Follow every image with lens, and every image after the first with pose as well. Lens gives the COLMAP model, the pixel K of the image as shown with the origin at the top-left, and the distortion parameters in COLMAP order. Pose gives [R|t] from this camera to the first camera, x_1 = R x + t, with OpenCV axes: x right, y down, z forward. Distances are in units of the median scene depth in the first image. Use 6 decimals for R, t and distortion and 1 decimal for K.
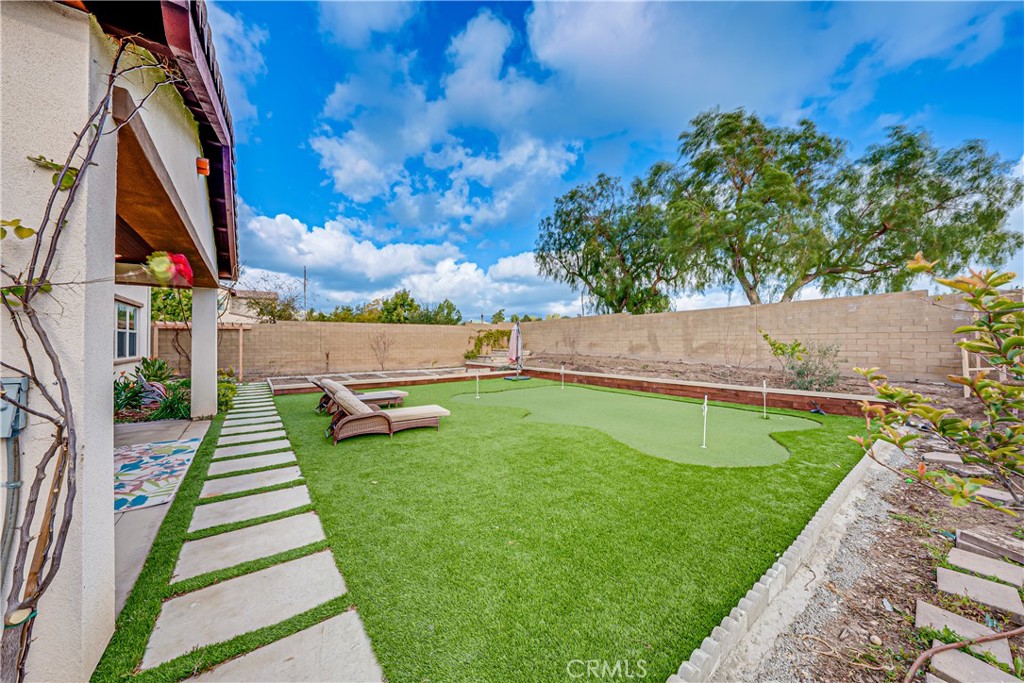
lens RADIAL K [[356.7, 0, 512.6], [0, 356.7, 337.2], [0, 0, 1]] dist [-0.033643, 0.006884]
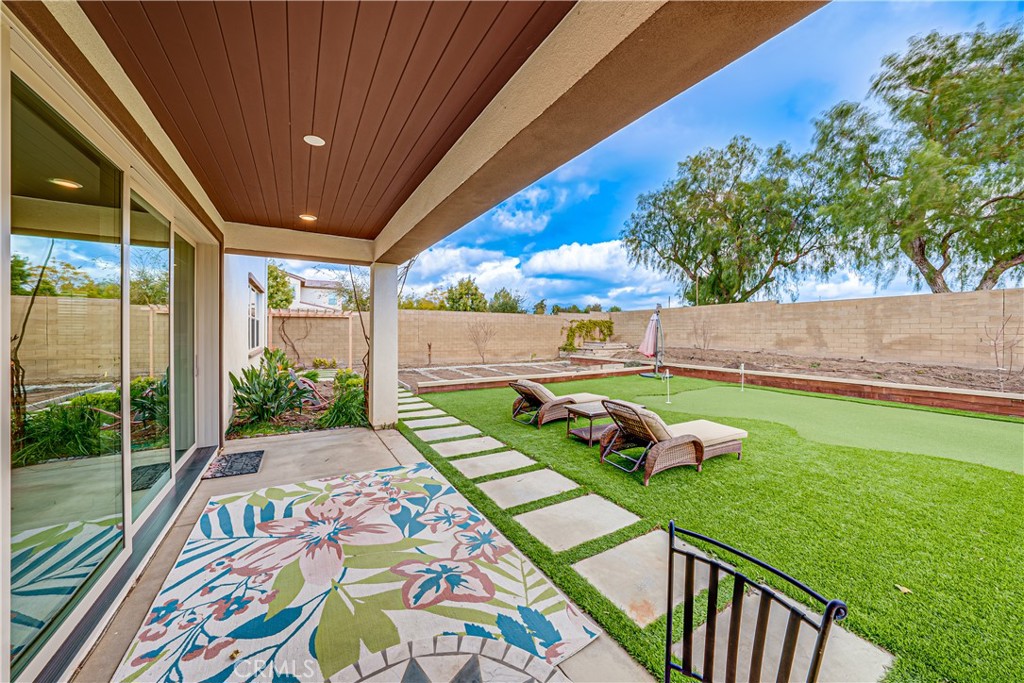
lens RADIAL K [[356.7, 0, 512.6], [0, 356.7, 337.2], [0, 0, 1]] dist [-0.033643, 0.006884]
pose [[0.995103, 0.009760, -0.098360, -0.250090], [-0.007131, 0.999609, 0.027053, 0.000507], [0.098585, -0.026219, 0.994783, 0.105681]]
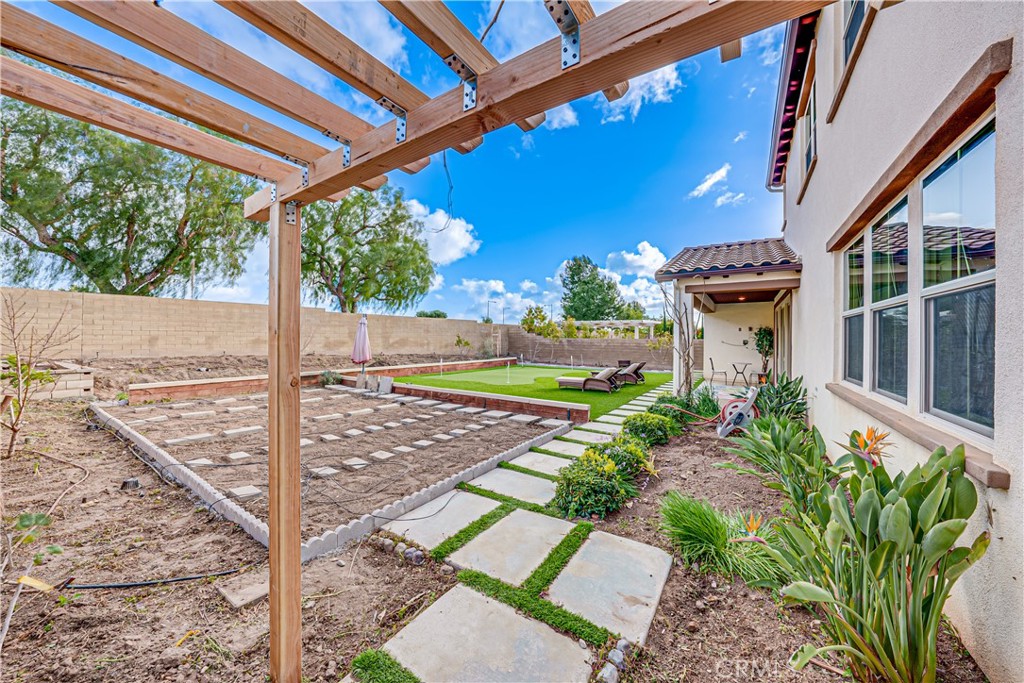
lens RADIAL K [[356.7, 0, 512.6], [0, 356.7, 337.2], [0, 0, 1]] dist [-0.033643, 0.006884]
pose [[-0.340186, 0.003884, 0.940350, -0.878442], [-0.019447, 0.999749, -0.011165, 0.012625], [-0.940157, -0.022085, -0.340025, 0.948263]]
